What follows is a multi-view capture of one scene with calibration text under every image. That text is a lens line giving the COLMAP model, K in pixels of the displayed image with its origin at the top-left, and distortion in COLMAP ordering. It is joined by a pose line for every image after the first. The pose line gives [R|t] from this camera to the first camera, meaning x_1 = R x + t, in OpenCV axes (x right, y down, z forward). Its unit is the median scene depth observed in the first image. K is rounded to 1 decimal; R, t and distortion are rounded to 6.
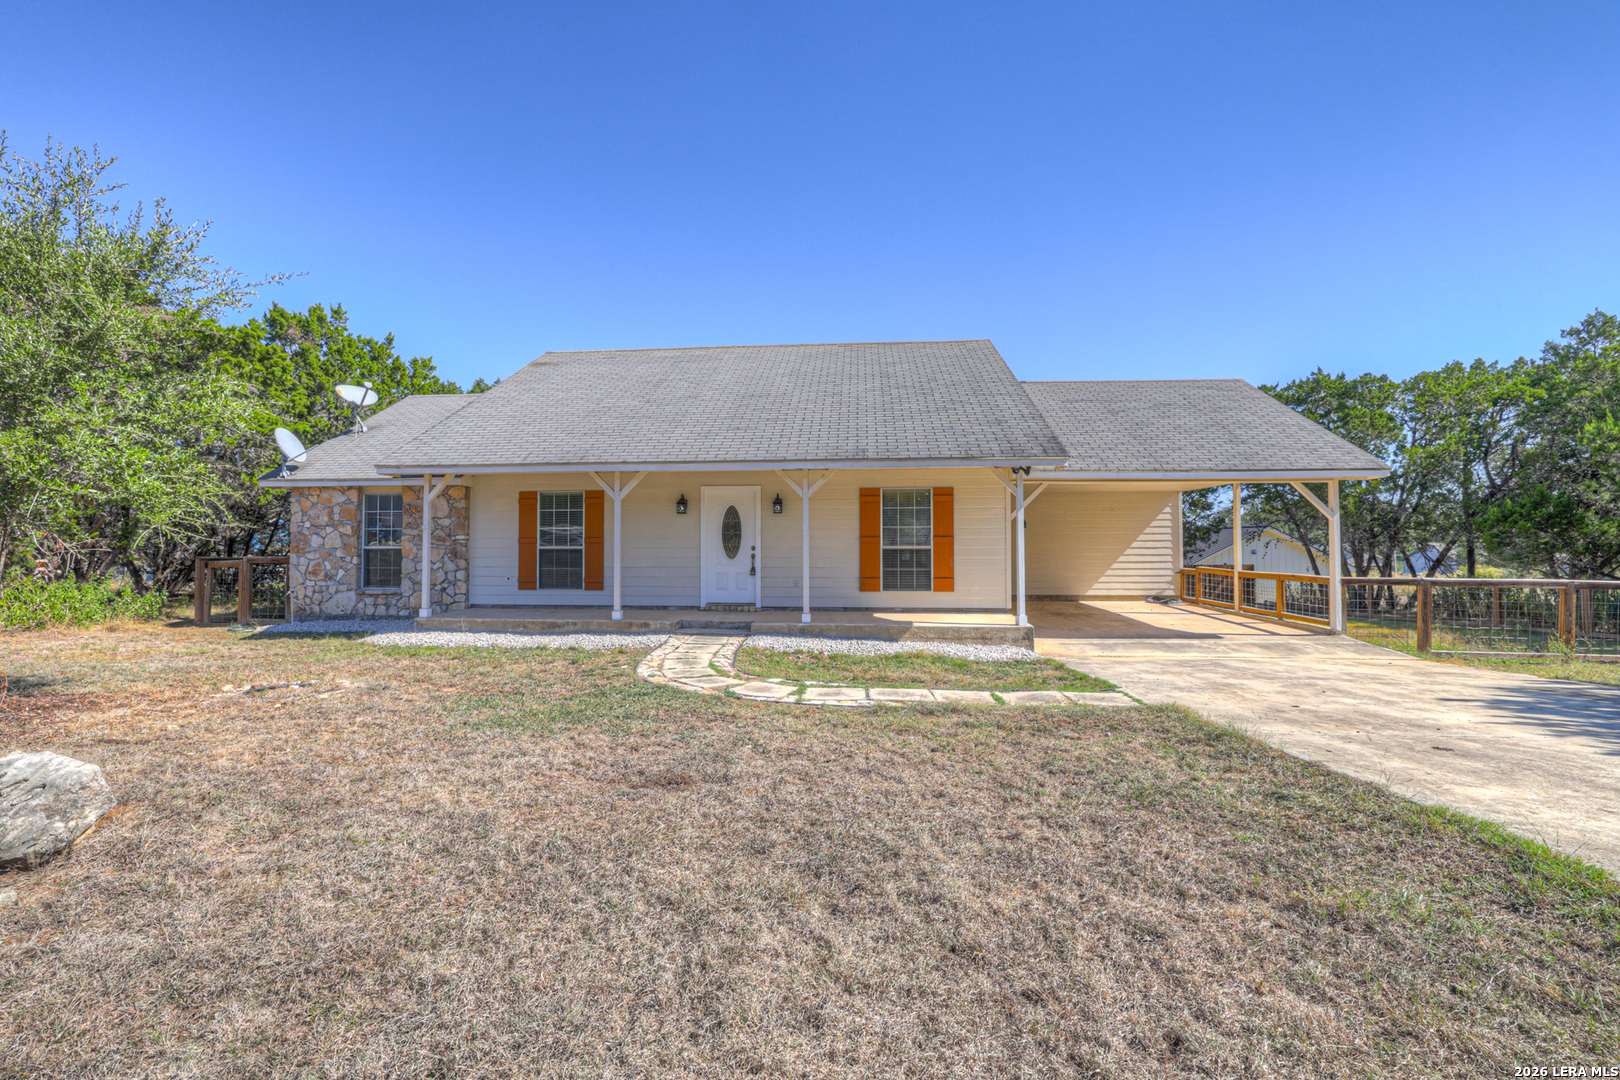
lens RADIAL K [[691.2, 0, 838.1], [0, 691.2, 525.5], [0, 0, 1]] dist [-0.030787, 0.010469]
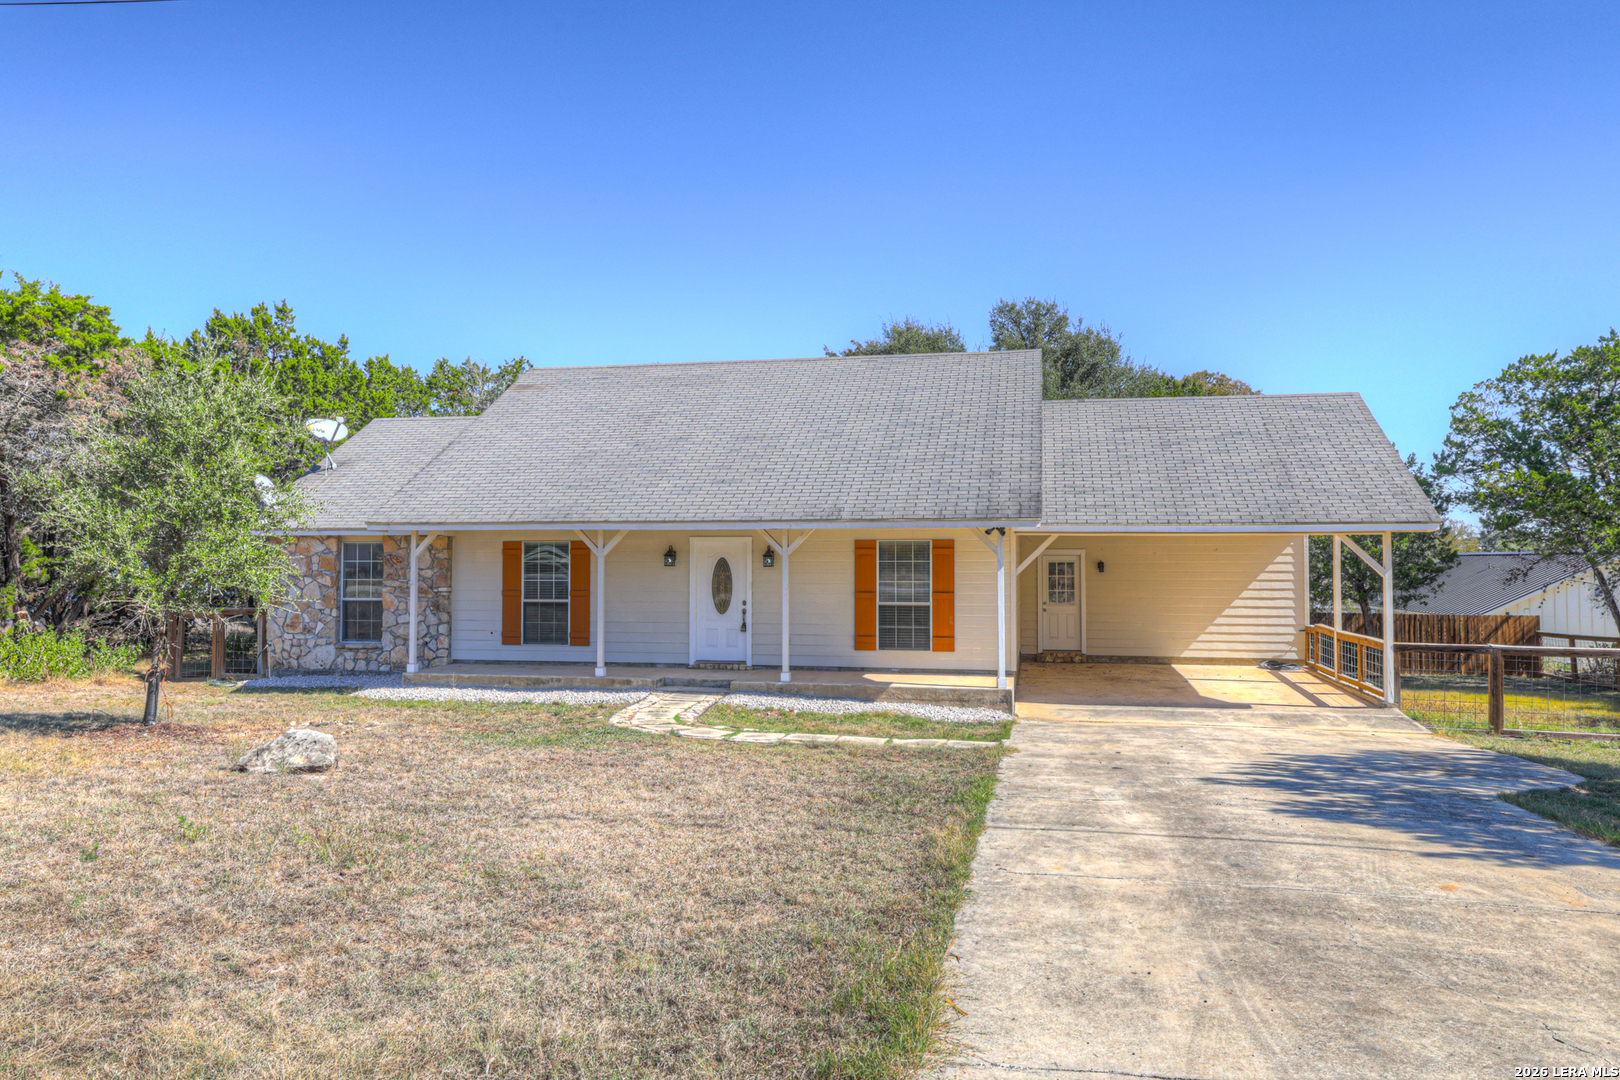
lens RADIAL K [[1179.7, 0, 877.3], [0, 1179.7, 533.4], [0, 0, 1]] dist [0.037591, -0.001419]
pose [[0.993985, 0.001431, -0.109509, 0.238823], [-0.000940, 0.999989, 0.004533, -0.070884], [0.109514, -0.004403, 0.993976, -0.592813]]
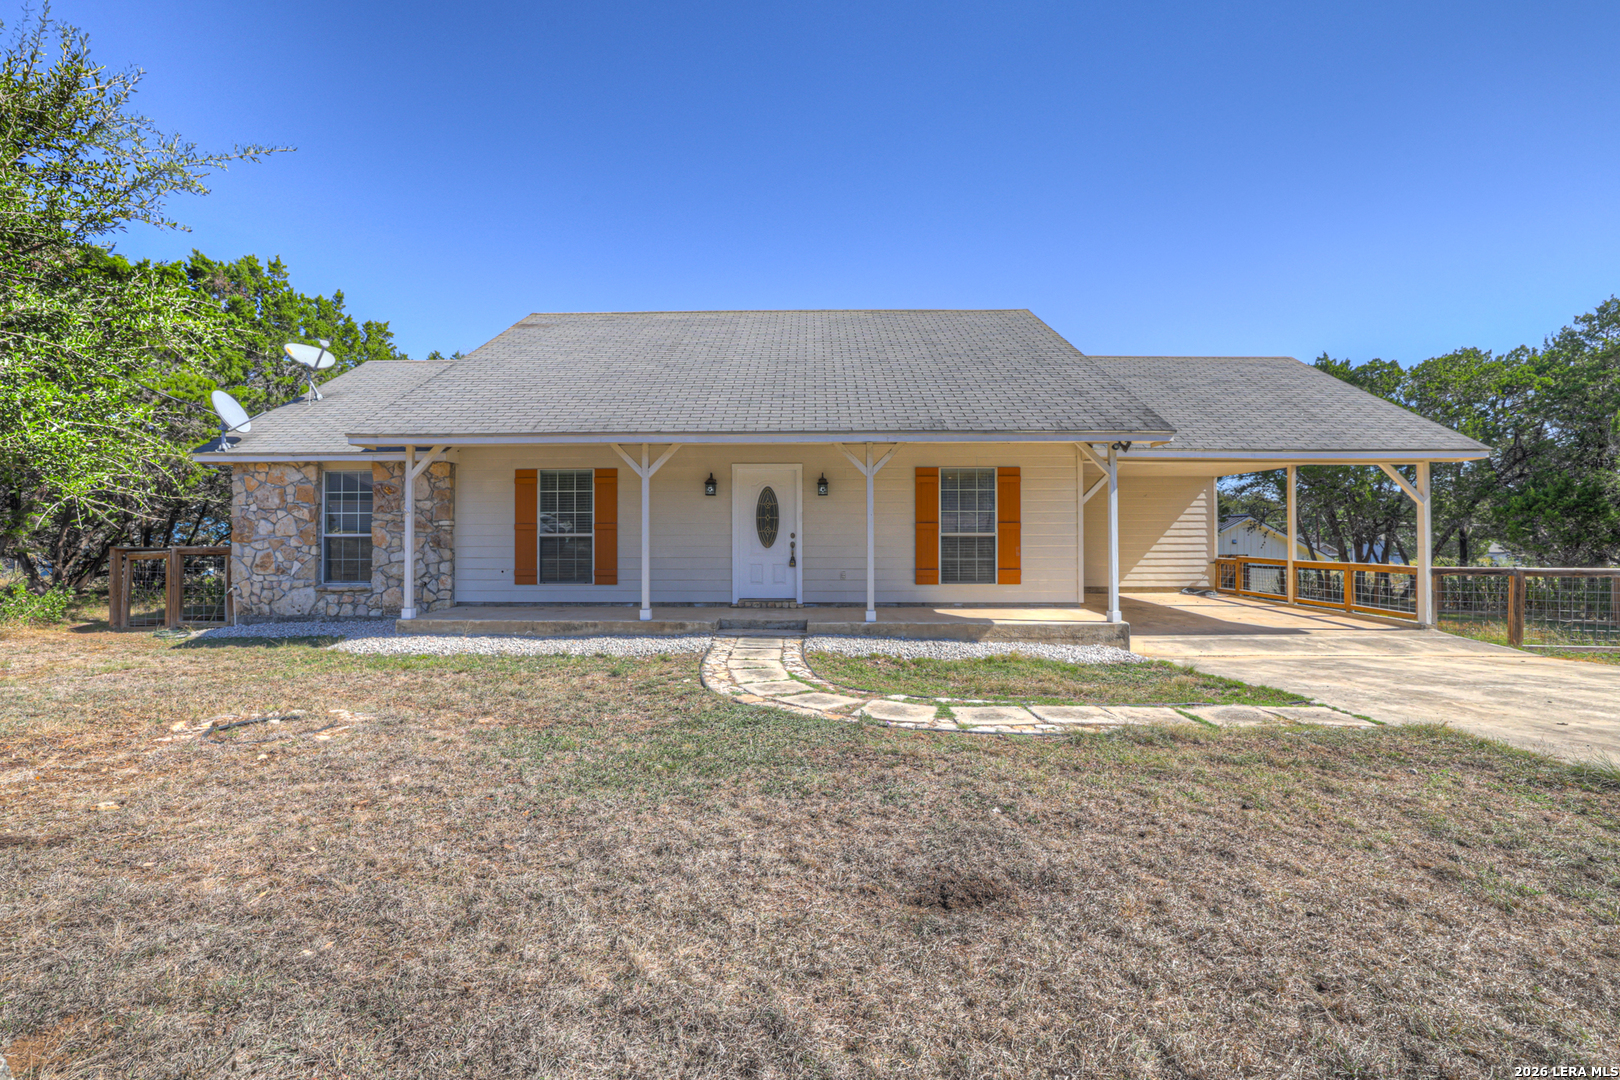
lens RADIAL K [[691.2, 0, 826.7], [0, 691.2, 525.4], [0, 0, 1]] dist [-0.030787, 0.010469]
pose [[0.997847, 0.000762, 0.065577, -0.139555], [-0.001559, 0.999925, 0.012111, 0.009507], [-0.065563, -0.012187, 0.997774, 0.129221]]
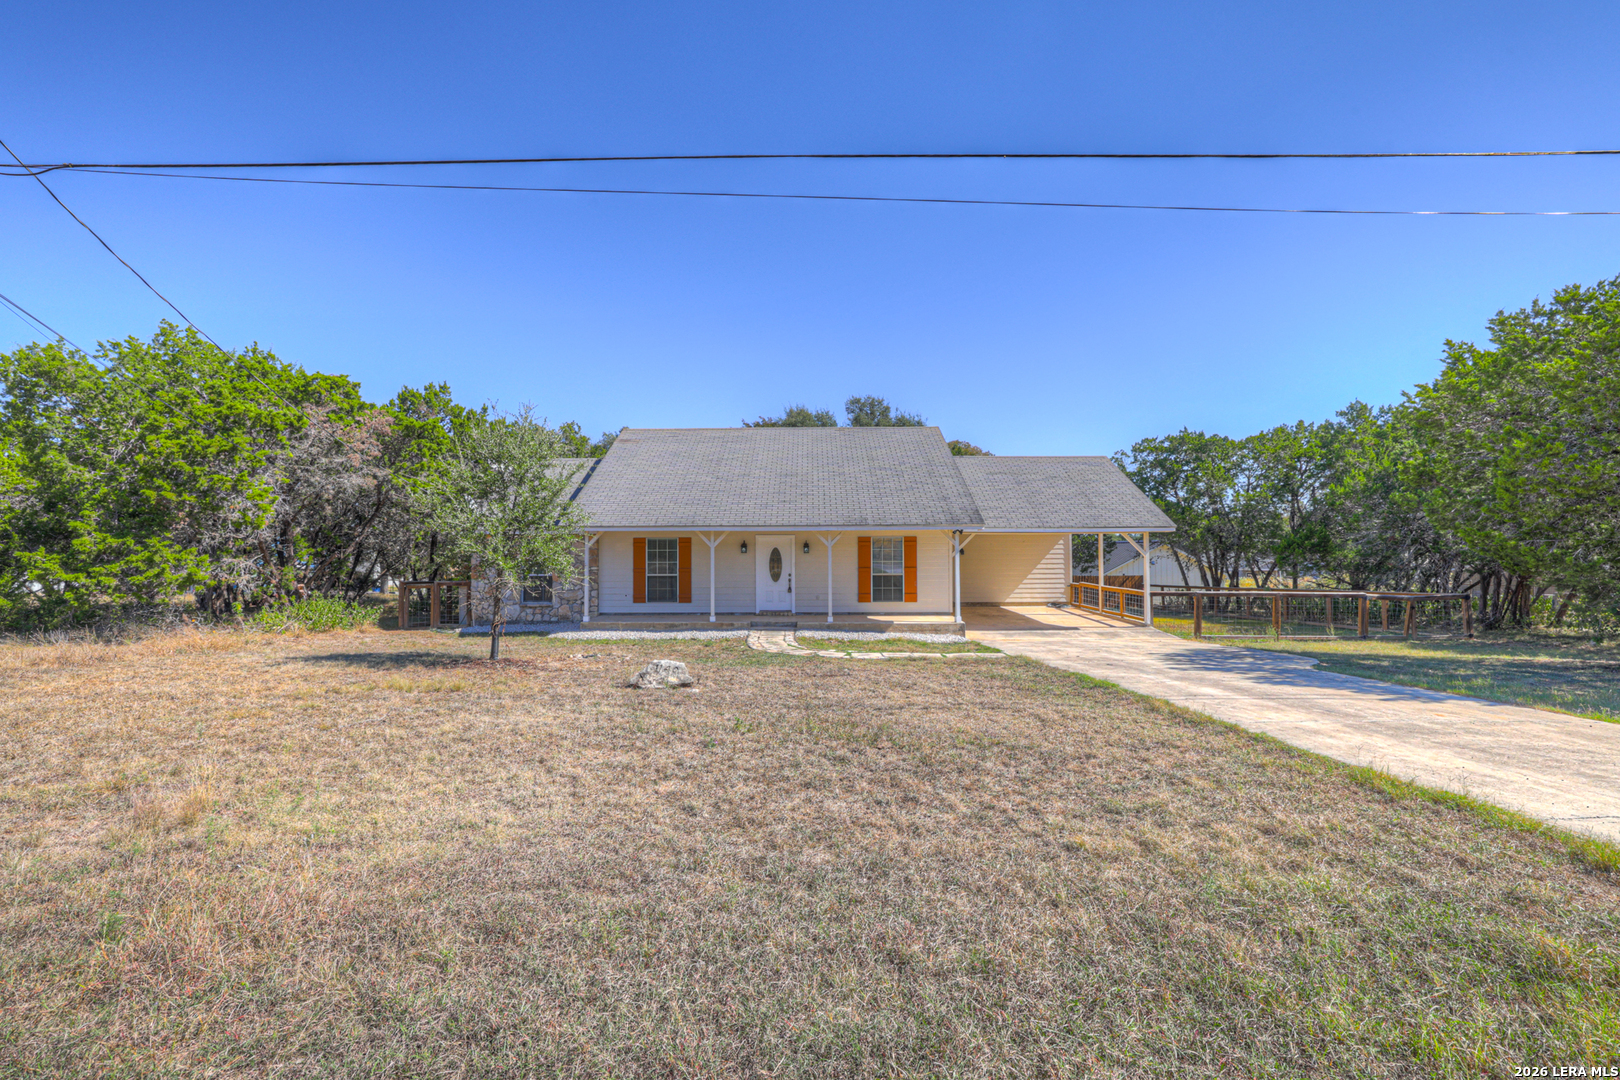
lens RADIAL K [[691.2, 0, 851.3], [0, 691.2, 535.1], [0, 0, 1]] dist [-0.030787, 0.010469]
pose [[0.995457, 0.000963, 0.095207, -0.135398], [-0.001869, 0.999954, 0.009426, -0.073313], [-0.095194, -0.009561, 0.995413, -0.573281]]
